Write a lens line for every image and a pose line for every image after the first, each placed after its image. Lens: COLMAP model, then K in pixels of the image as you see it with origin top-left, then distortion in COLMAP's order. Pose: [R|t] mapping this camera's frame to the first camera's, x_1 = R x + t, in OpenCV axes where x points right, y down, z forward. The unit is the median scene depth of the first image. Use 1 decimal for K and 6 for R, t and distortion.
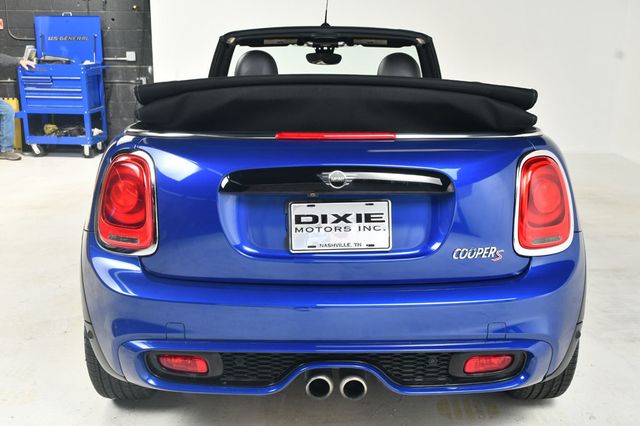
lens RADIAL K [[726.9, 0, 320.0], [0, 726.9, 213.0], [0, 0, 1]] dist [-0.009671, -0.000359]
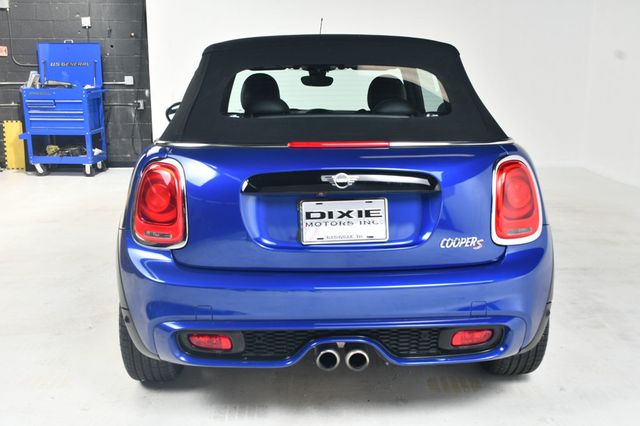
lens RADIAL K [[700.2, 0, 320.0], [0, 700.2, 213.0], [0, 0, 1]] dist [0.004598, -0.012288]
pose [[0.999605, -0.012819, 0.025015, -0.038186], [0.013434, 0.999608, -0.024560, 0.031543], [-0.024690, 0.024886, 0.999385, -0.124643]]
